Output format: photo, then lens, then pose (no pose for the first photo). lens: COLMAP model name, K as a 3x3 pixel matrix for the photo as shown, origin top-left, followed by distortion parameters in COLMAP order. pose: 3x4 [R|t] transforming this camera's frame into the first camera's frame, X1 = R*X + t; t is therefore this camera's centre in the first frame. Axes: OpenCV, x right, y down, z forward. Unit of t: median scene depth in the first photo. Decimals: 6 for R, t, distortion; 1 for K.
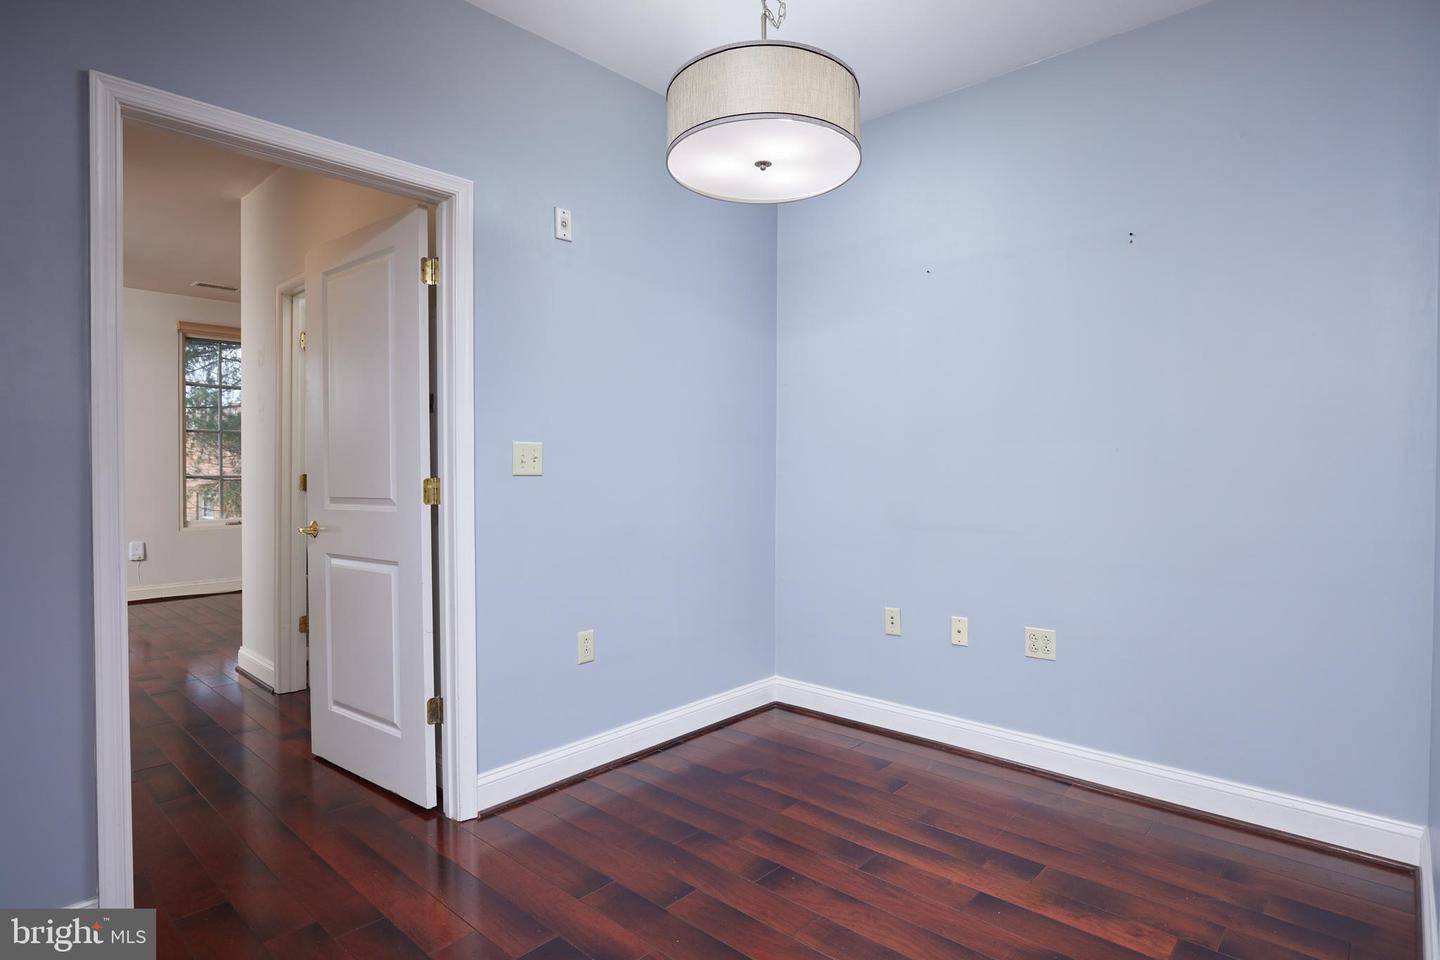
lens RADIAL K [[759.7, 0, 717.5], [0, 759.7, 472.0], [0, 0, 1]] dist [-0.002867, -0.000105]
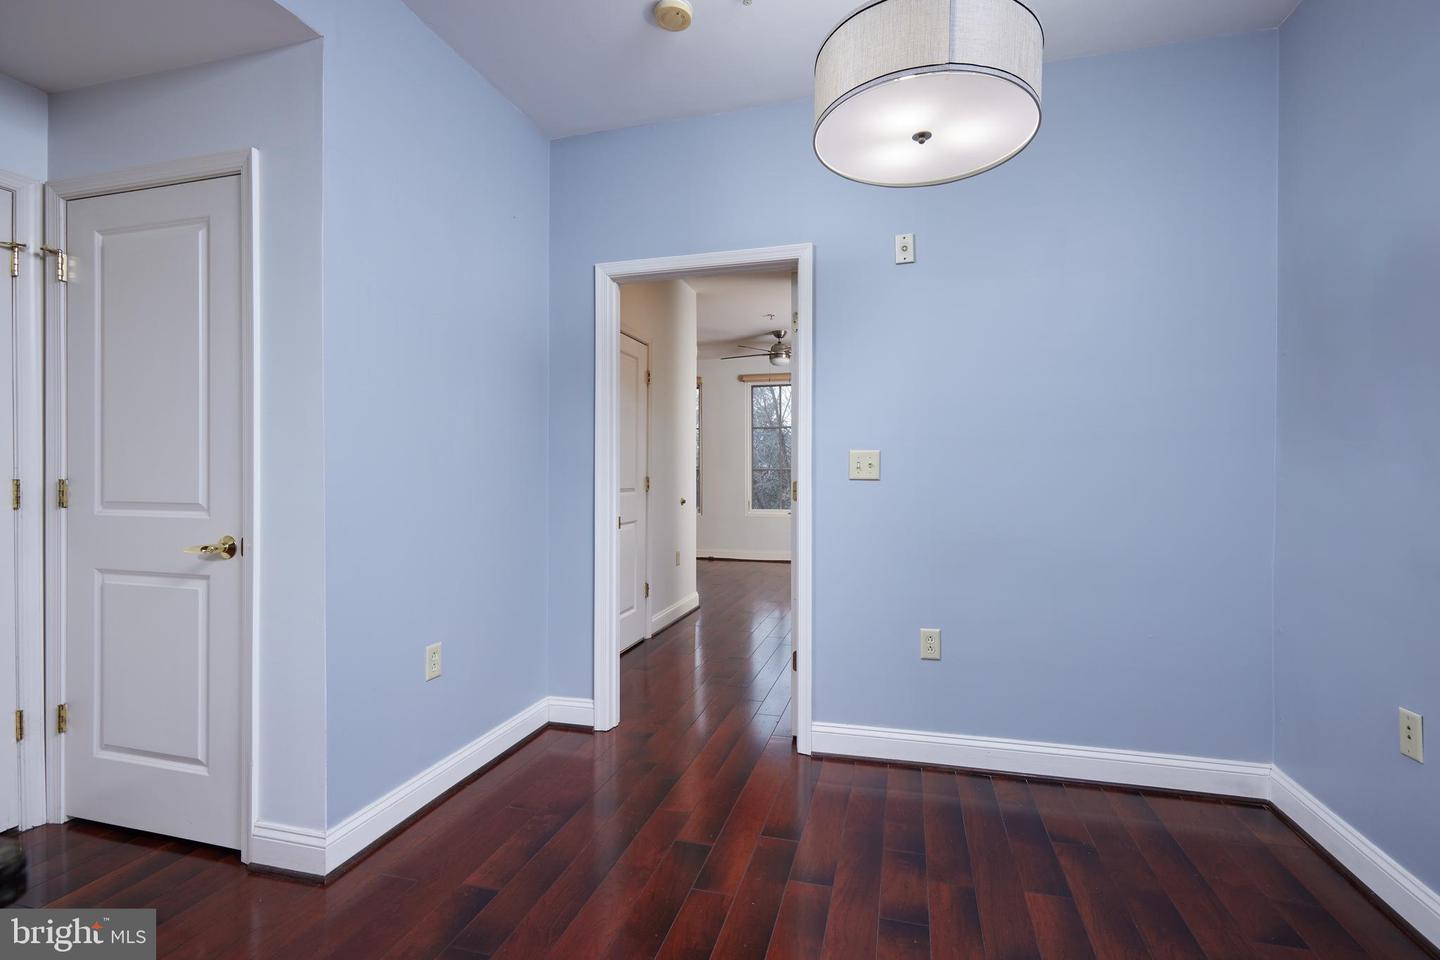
lens RADIAL K [[655.5, 0, 733.8], [0, 655.5, 473.1], [0, 0, 1]] dist [0.002925, -0.000796]
pose [[0.463311, -0.001763, -0.886194, 0.536750], [-0.004787, 0.999978, -0.004492, -0.000082], [0.886183, 0.006324, 0.463292, 0.367288]]
